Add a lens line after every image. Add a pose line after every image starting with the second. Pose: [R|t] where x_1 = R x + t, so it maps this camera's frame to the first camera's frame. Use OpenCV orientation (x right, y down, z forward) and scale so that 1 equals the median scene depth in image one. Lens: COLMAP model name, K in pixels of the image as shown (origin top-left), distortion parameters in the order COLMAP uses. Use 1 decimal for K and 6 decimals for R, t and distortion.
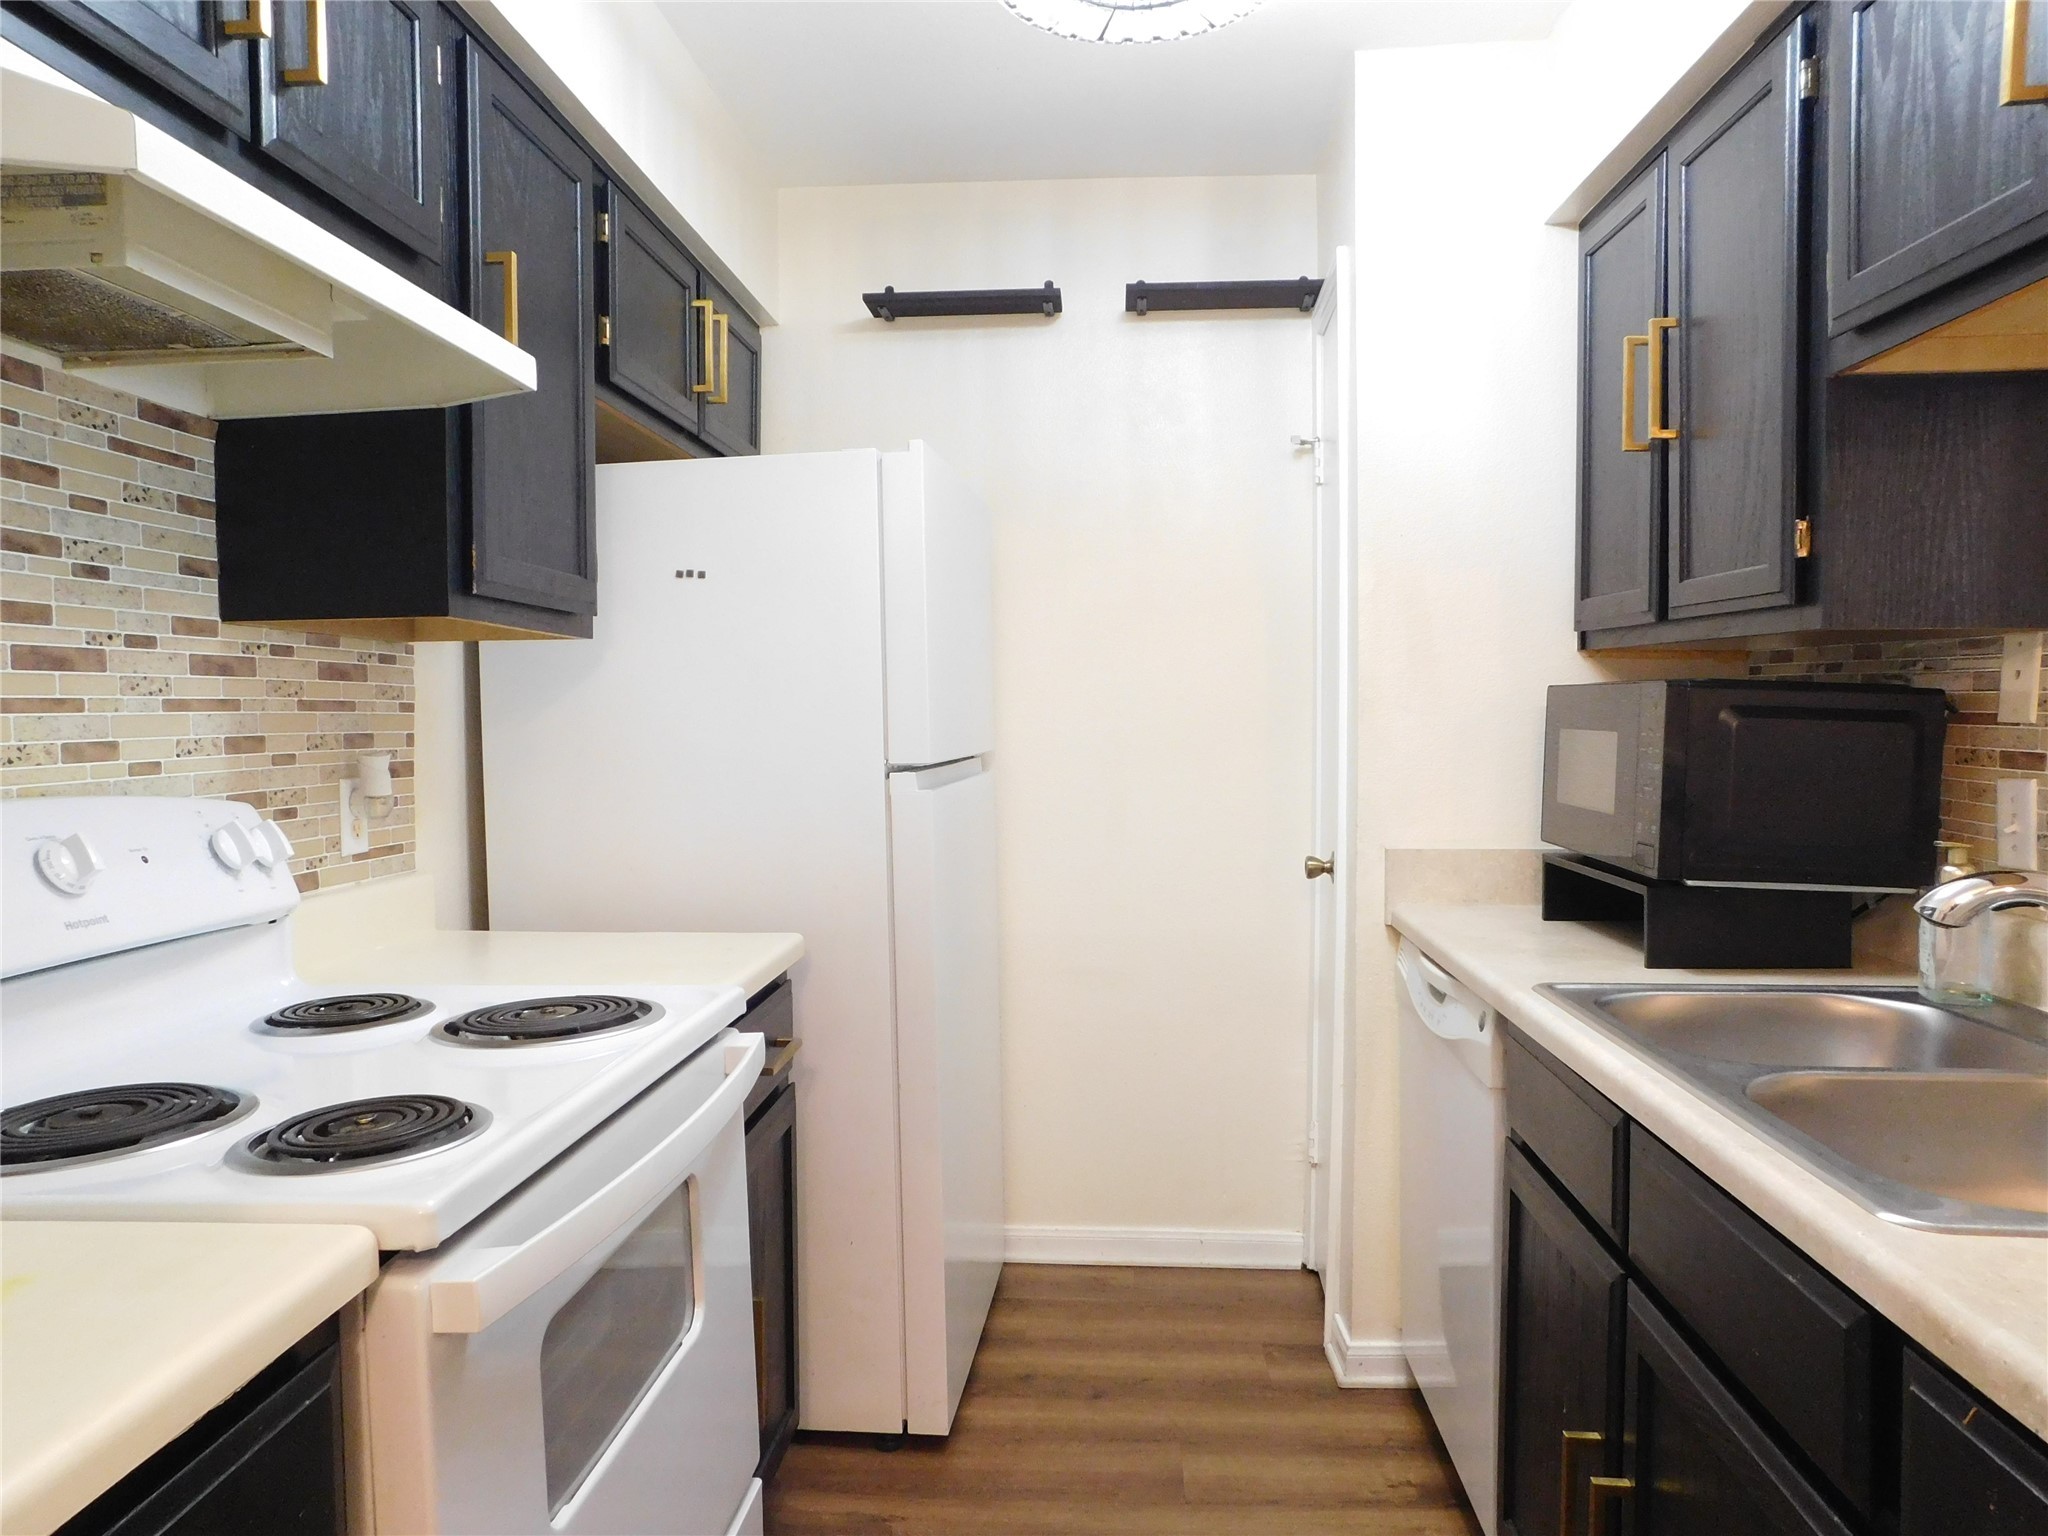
lens RADIAL K [[1363.7, 0, 1024.9], [0, 1363.7, 753.5], [0, 0, 1]] dist [-0.063638, 0.054841]
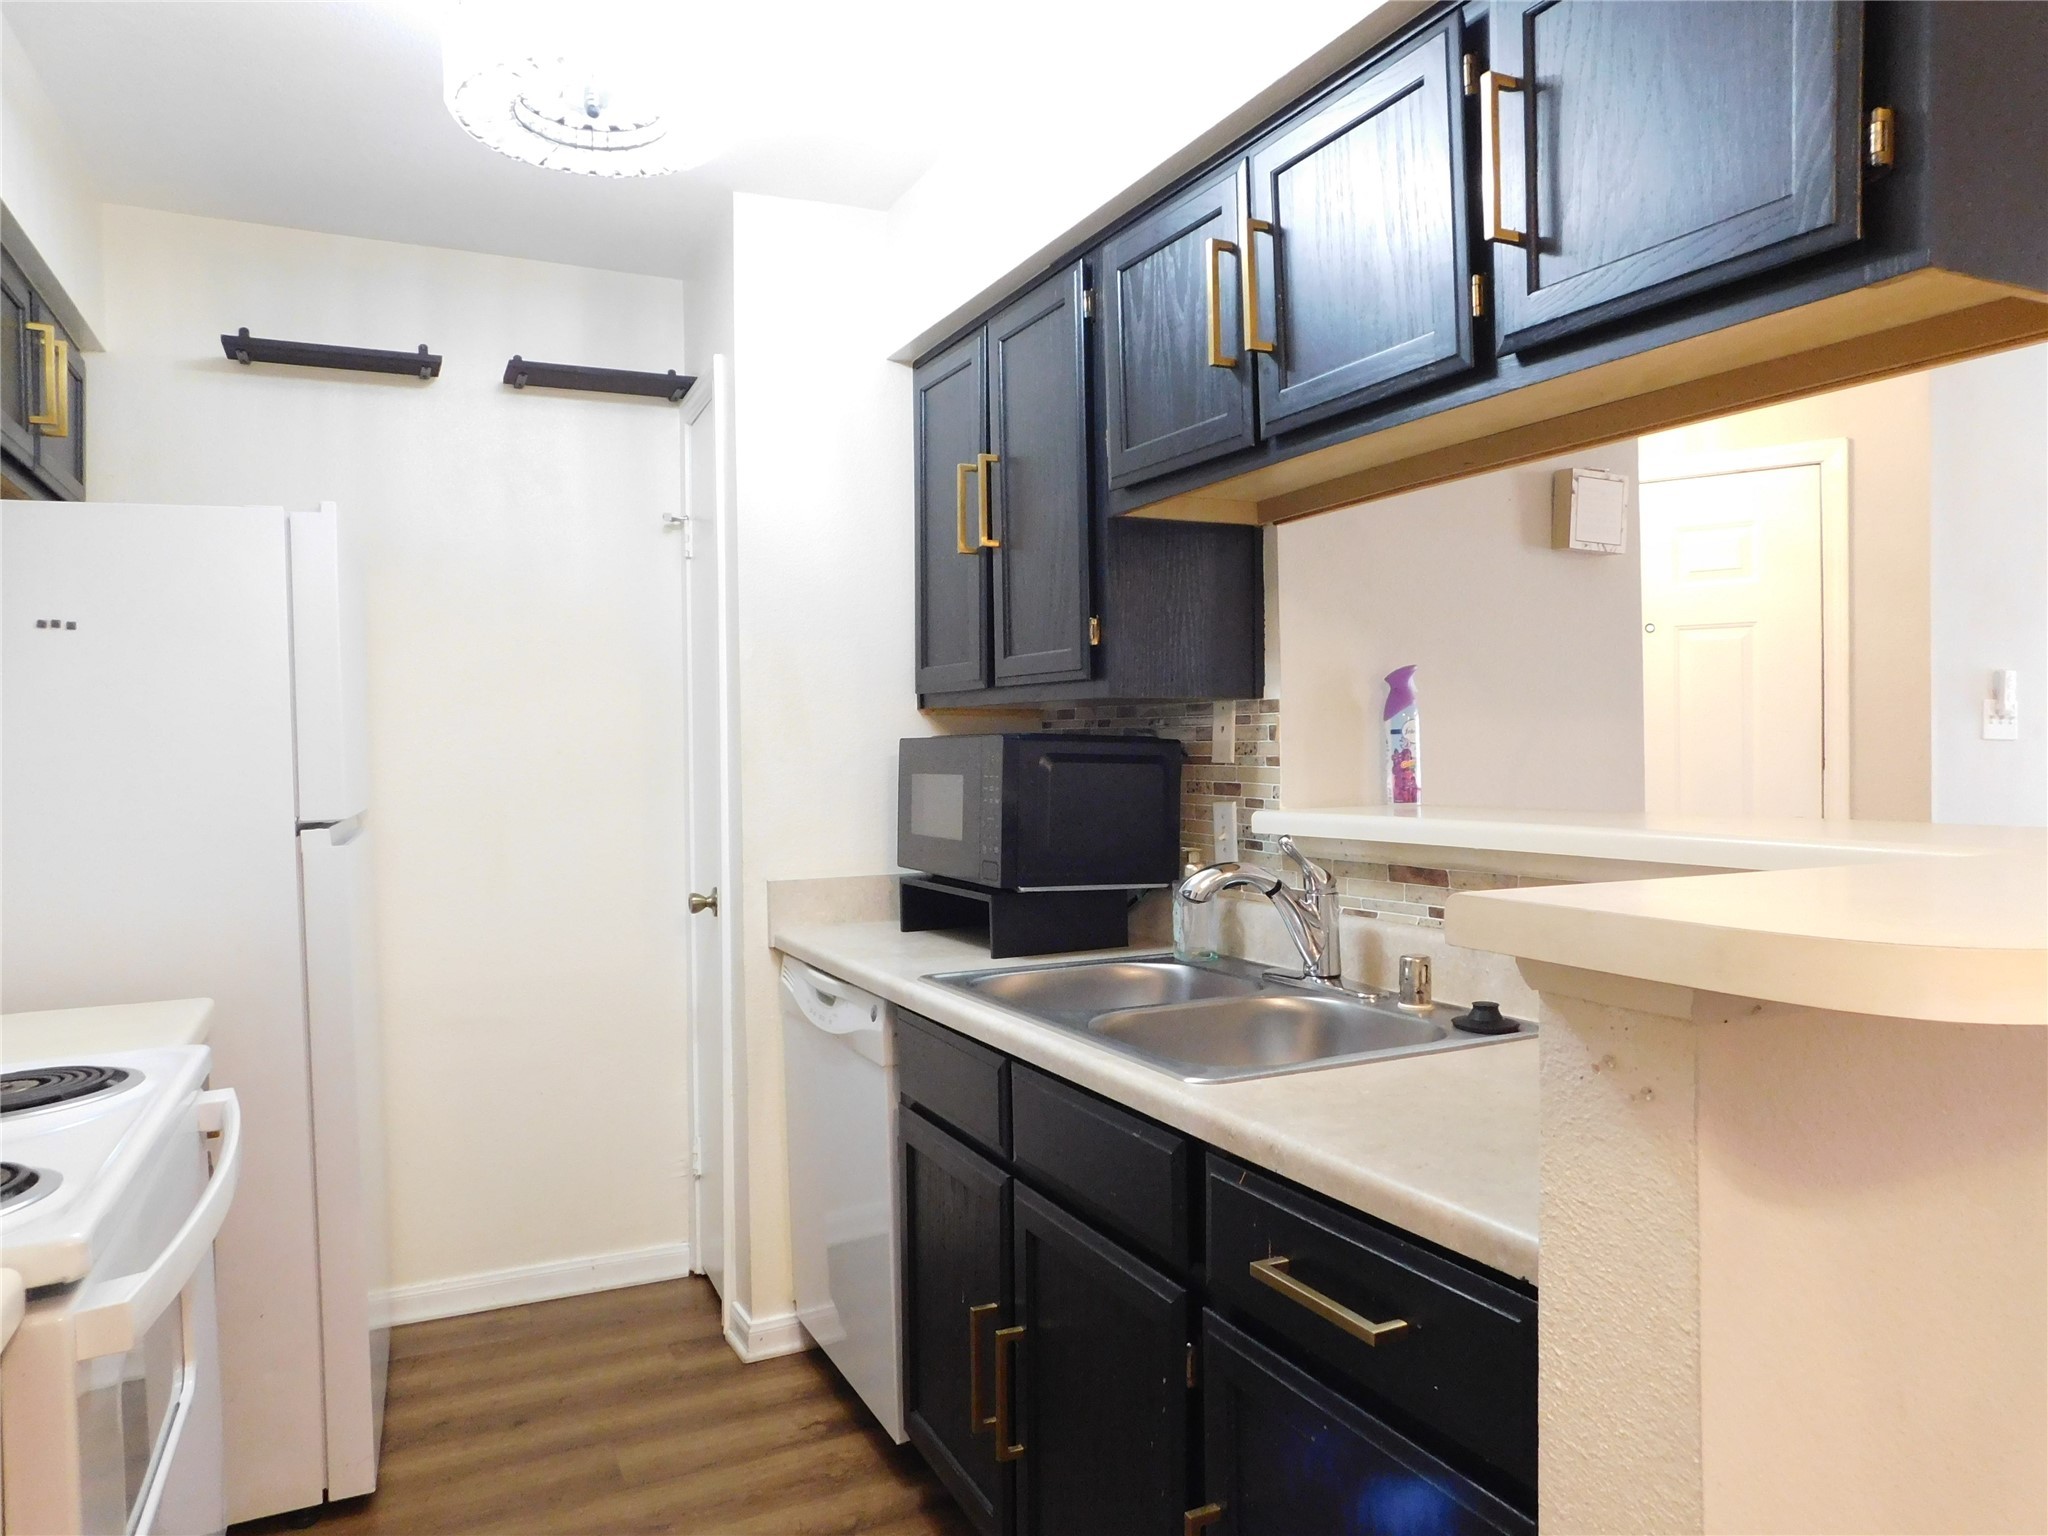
lens RADIAL K [[1363.7, 0, 1025.3], [0, 1363.7, 748.6], [0, 0, 1]] dist [-0.063638, 0.054841]
pose [[0.868031, -0.009744, 0.496414, -0.144995], [0.029238, 0.999076, -0.031514, 0.001111], [-0.495648, 0.041869, 0.867514, -0.140744]]
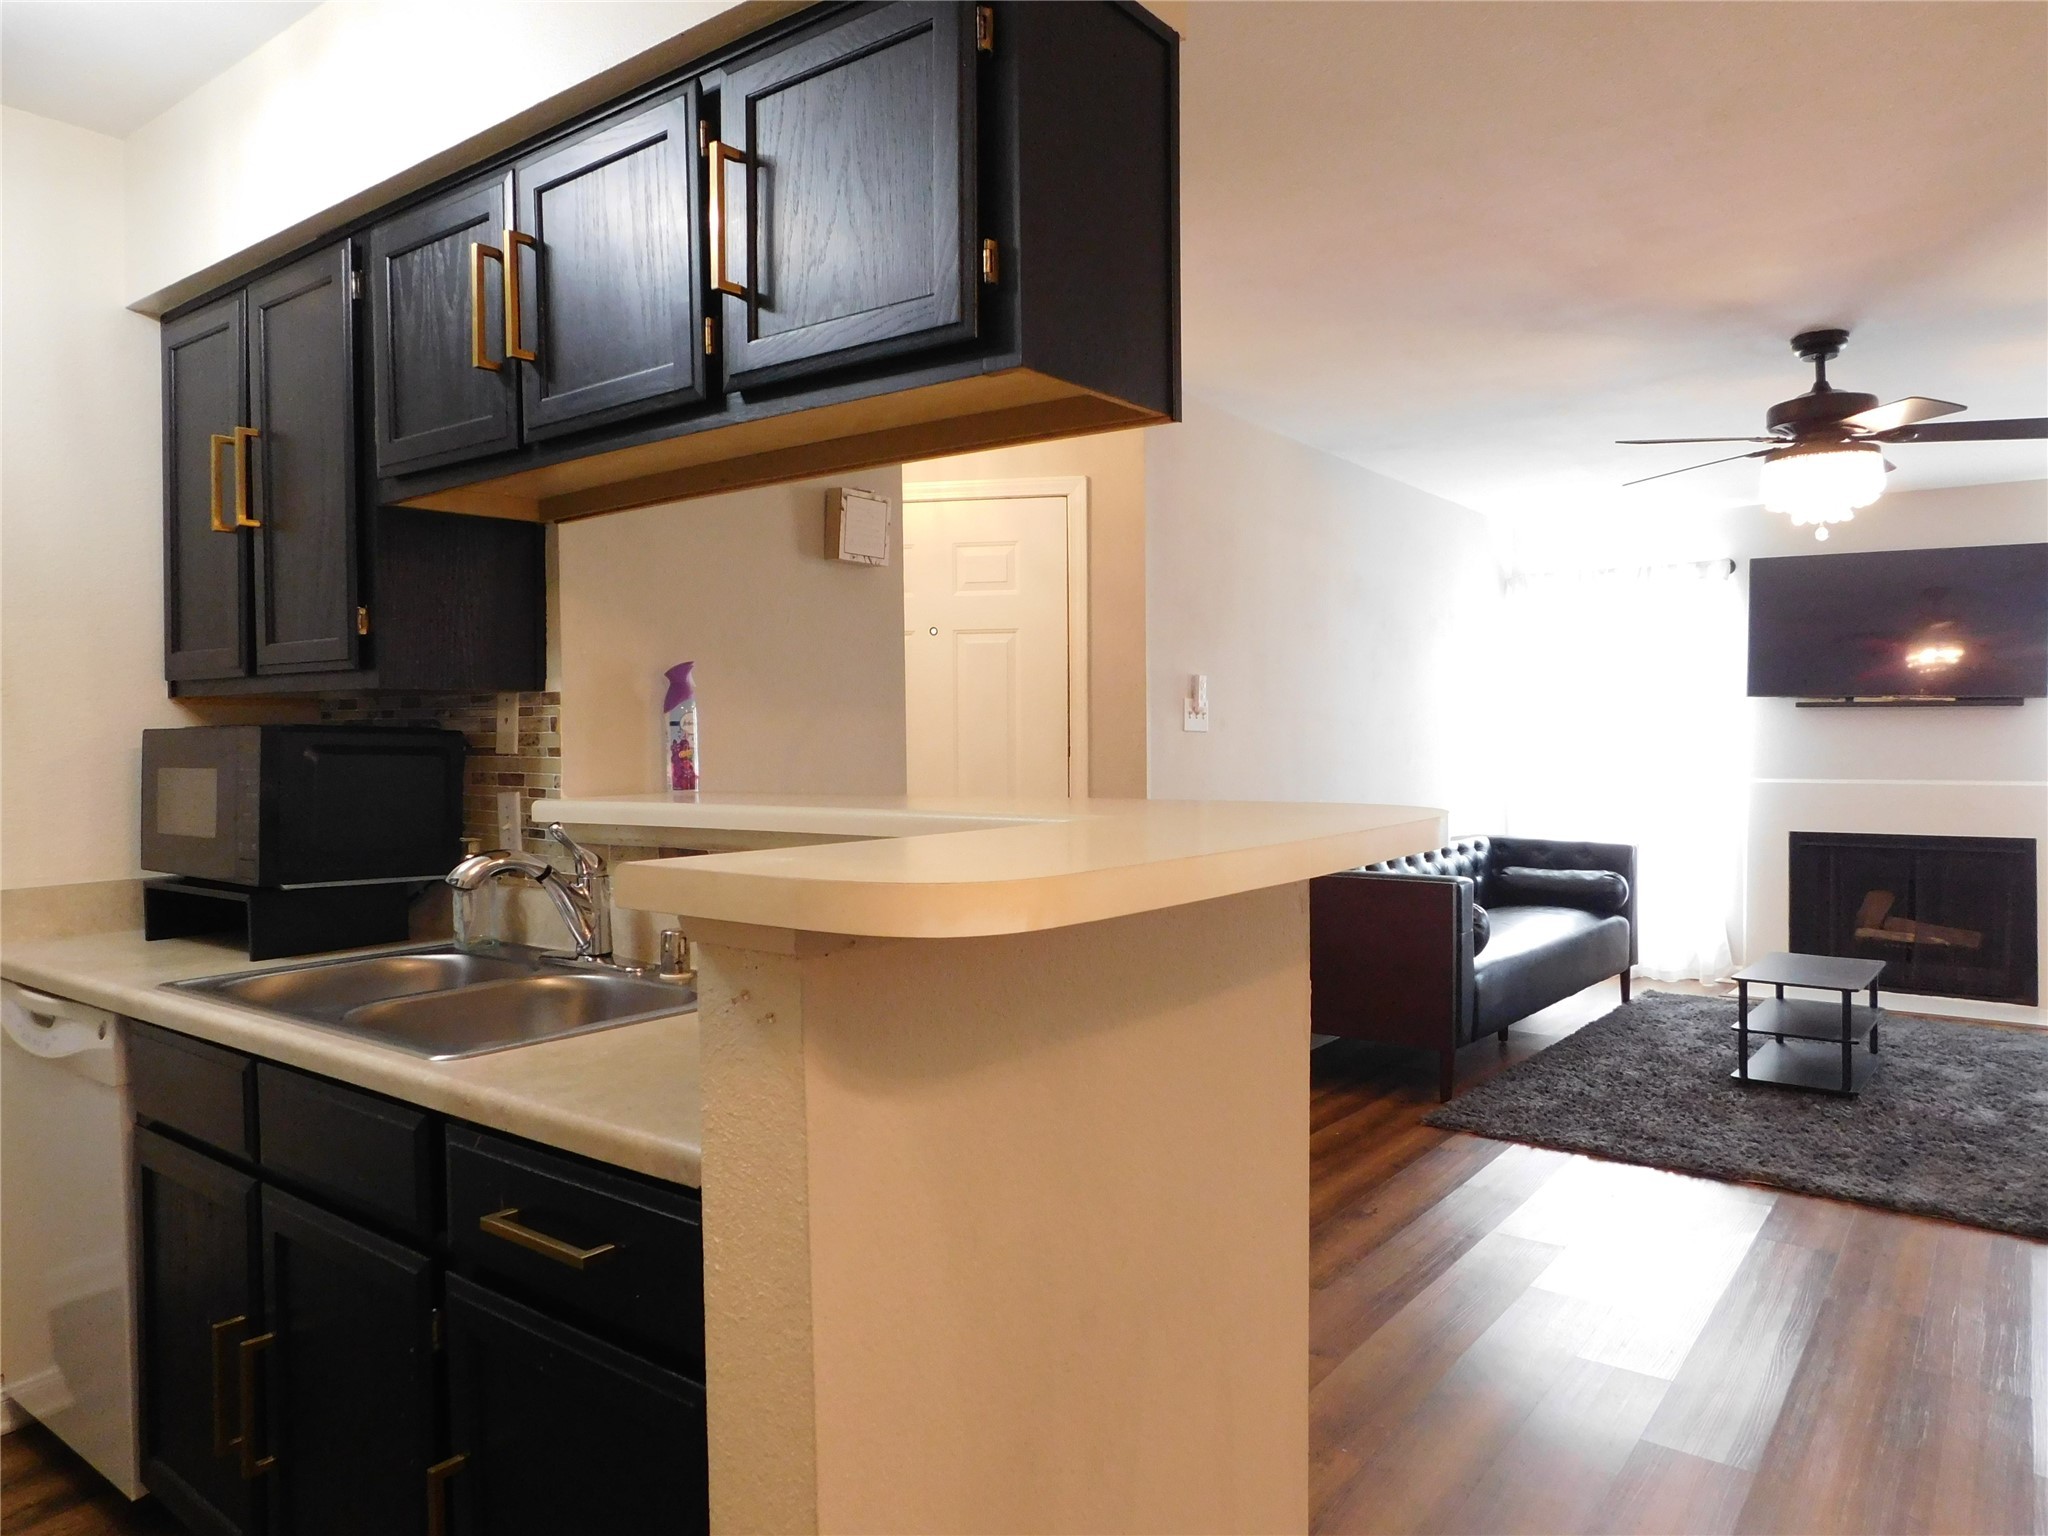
lens RADIAL K [[1363.7, 0, 1022.8], [0, 1363.7, 748.9], [0, 0, 1]] dist [-0.063638, 0.054841]
pose [[0.554293, -0.016903, 0.832150, -0.150976], [0.041707, 0.999102, -0.007487, 0.005125], [-0.831276, 0.038856, 0.554501, -0.247226]]
